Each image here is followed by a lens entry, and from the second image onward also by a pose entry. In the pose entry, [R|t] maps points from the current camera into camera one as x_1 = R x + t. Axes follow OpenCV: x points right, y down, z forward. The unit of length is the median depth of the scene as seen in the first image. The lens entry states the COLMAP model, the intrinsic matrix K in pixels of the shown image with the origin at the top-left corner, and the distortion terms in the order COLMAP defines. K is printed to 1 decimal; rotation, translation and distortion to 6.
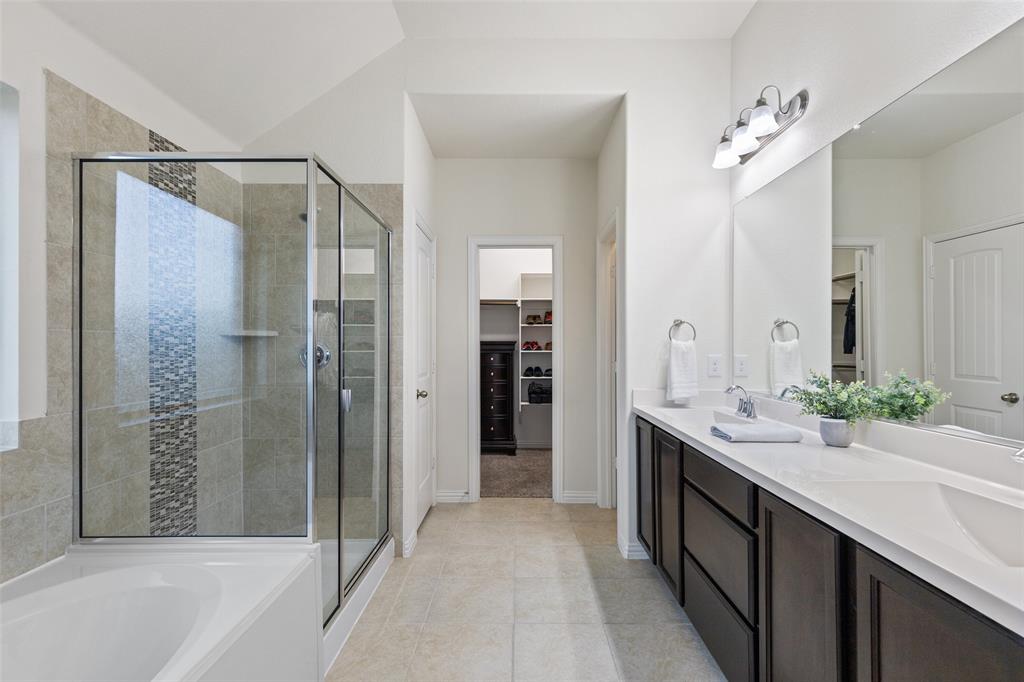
lens RADIAL K [[465.9, 0, 512.6], [0, 465.9, 346.7], [0, 0, 1]] dist [0.014911, -0.000387]
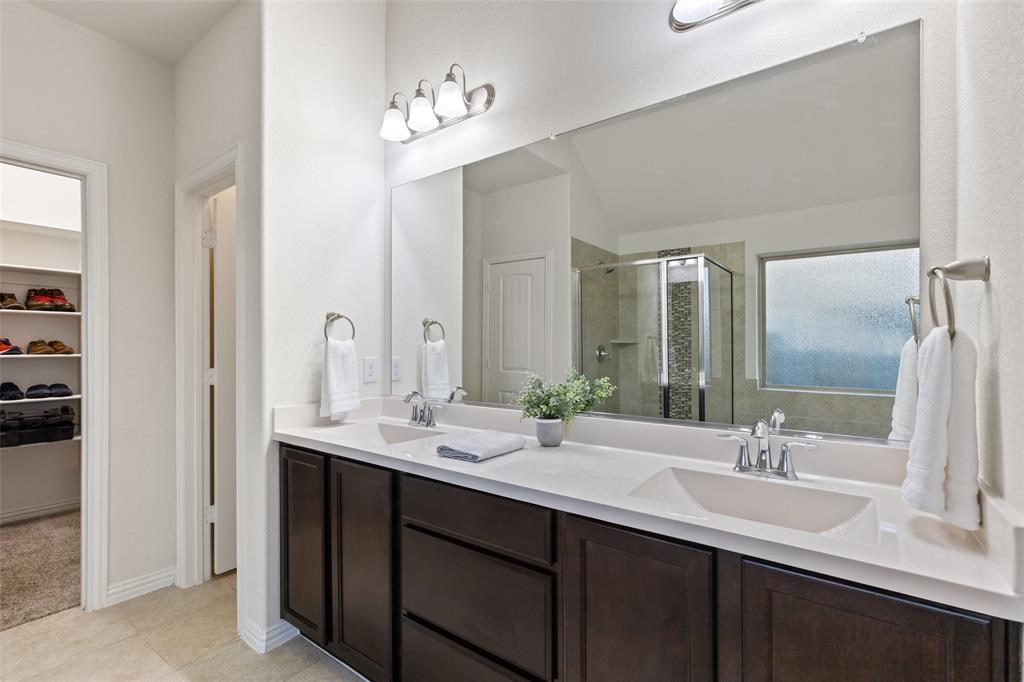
lens RADIAL K [[465.9, 0, 512.6], [0, 465.9, 346.7], [0, 0, 1]] dist [0.014911, -0.000387]
pose [[0.590978, -0.001475, 0.806687, -0.102740], [0.001780, 0.999998, 0.000525, -0.001447], [-0.806686, 0.001125, 0.590979, 0.291448]]
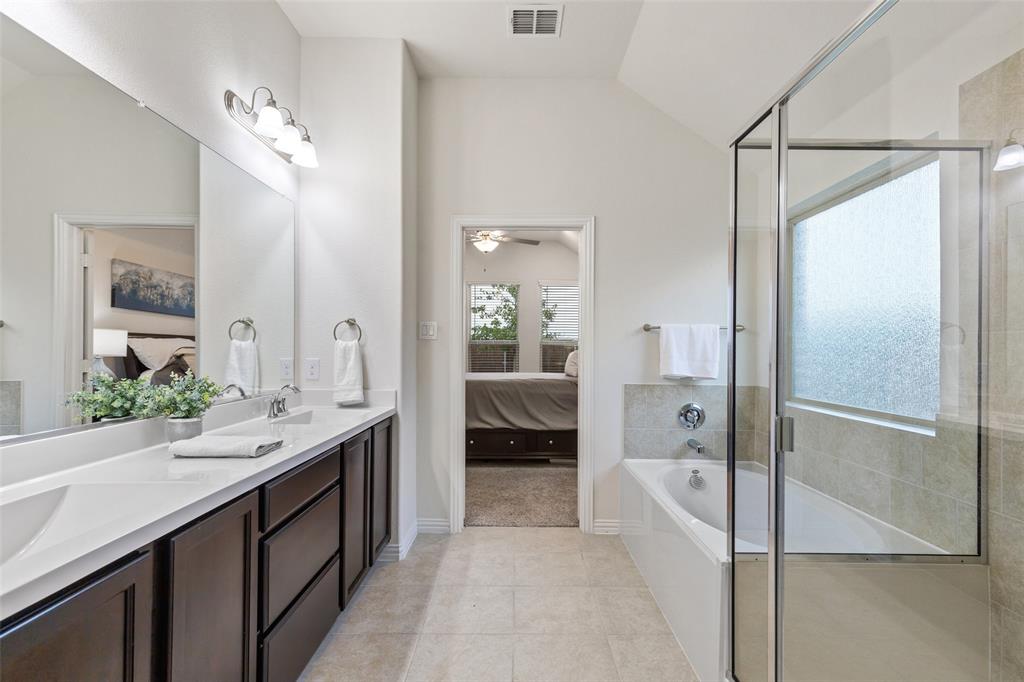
lens RADIAL K [[465.9, 0, 512.6], [0, 465.9, 346.7], [0, 0, 1]] dist [0.014911, -0.000387]
pose [[-0.999985, -0.004587, 0.002912, 0.001440], [-0.004592, 0.999988, -0.001771, -0.001976], [-0.002903, -0.001784, -0.999994, 1.912499]]
